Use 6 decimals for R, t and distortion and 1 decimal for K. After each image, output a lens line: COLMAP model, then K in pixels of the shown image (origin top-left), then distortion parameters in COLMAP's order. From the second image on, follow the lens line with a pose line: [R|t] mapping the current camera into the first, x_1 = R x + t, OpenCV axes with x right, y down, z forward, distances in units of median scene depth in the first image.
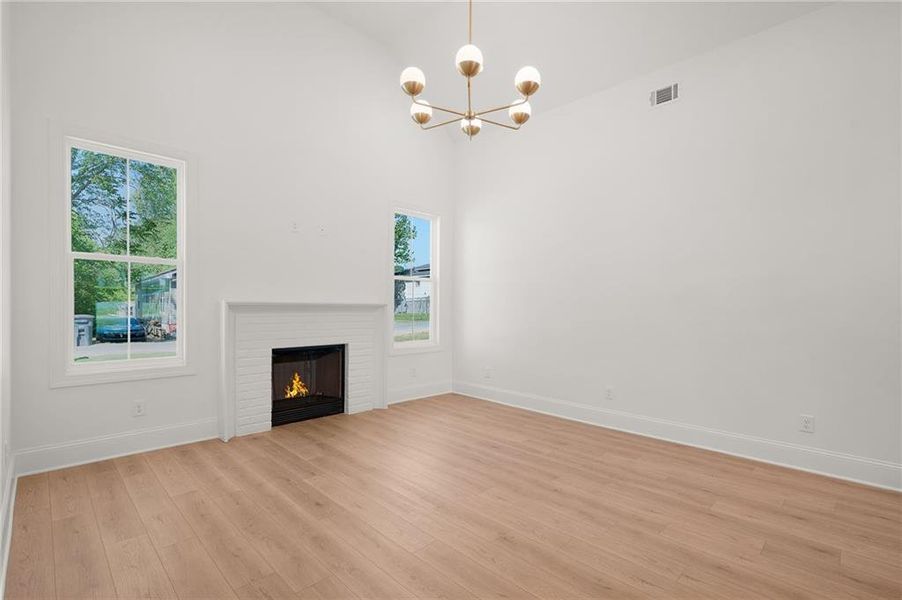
lens RADIAL K [[413.7, 0, 452.5], [0, 413.7, 298.1], [0, 0, 1]] dist [-0.000196, -0.000595]
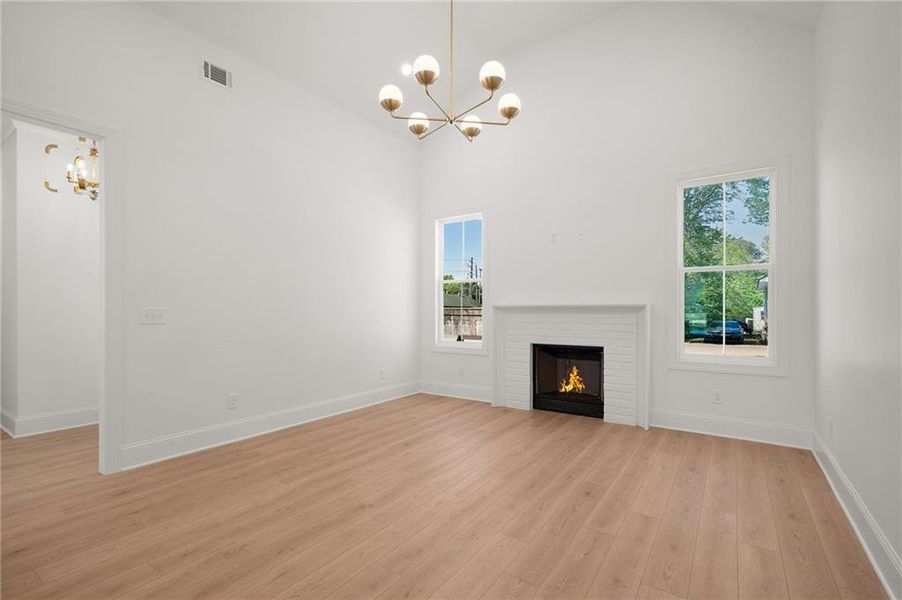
lens RADIAL K [[409.4, 0, 455.1], [0, 409.4, 310.8], [0, 0, 1]] dist [0.001211, -0.000037]
pose [[0.191229, -0.003995, -0.981537, 0.666309], [0.021837, 0.999762, 0.000185, 0.021729], [0.981302, -0.021470, 0.191271, 0.539987]]
